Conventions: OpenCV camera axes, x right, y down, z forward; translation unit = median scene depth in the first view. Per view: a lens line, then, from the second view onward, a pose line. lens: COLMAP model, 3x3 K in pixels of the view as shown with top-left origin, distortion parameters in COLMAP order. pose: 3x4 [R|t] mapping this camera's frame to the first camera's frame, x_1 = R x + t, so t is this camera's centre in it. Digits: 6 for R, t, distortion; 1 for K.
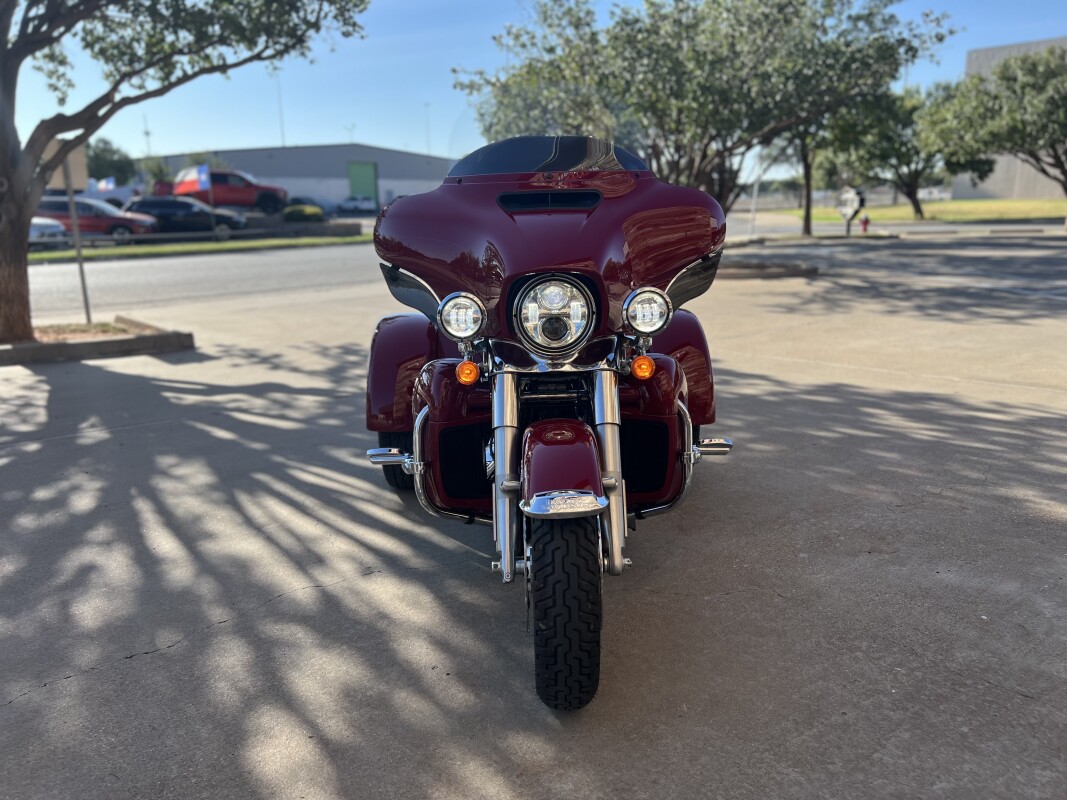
lens RADIAL K [[798.2, 0, 533.5], [0, 798.2, 400.0], [0, 0, 1]] dist [0.060577, -0.074949]
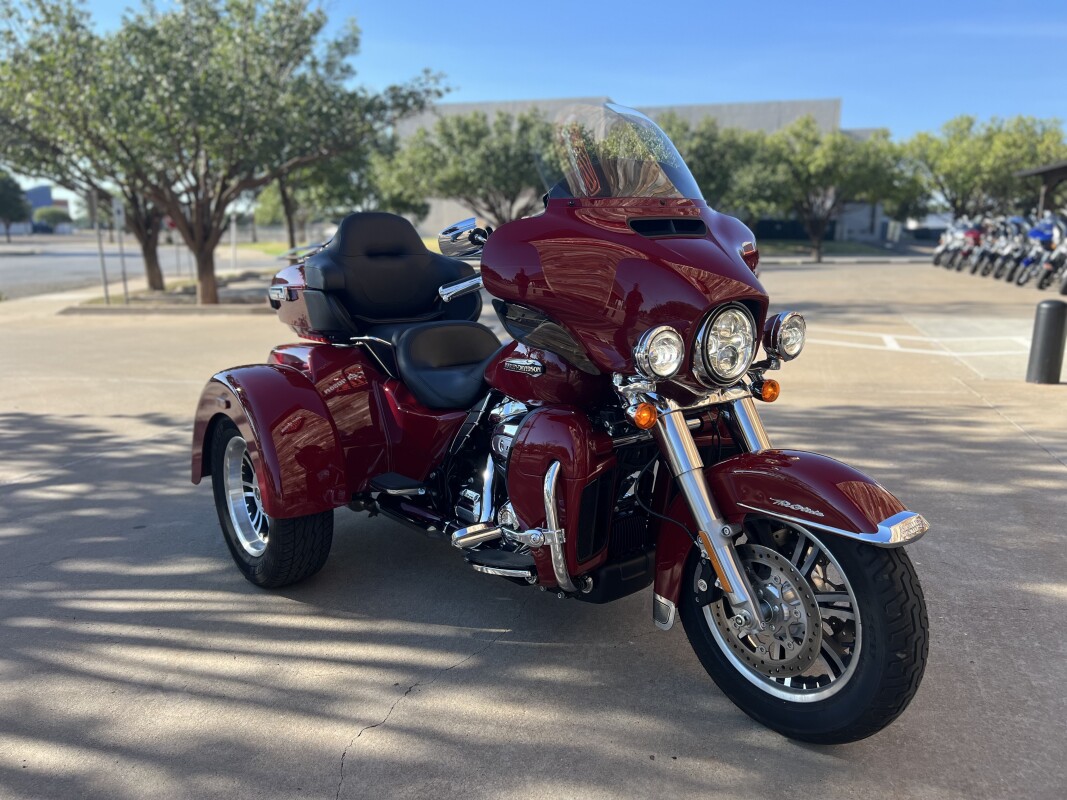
lens RADIAL K [[803.0, 0, 570.4], [0, 803.0, 397.4], [0, 0, 1]] dist [0.003226, -0.000045]
pose [[0.795776, -0.098114, 0.597591, -0.419461], [0.123716, 0.992316, -0.001824, -0.038294], [-0.592820, 0.075383, 0.801799, 0.207697]]
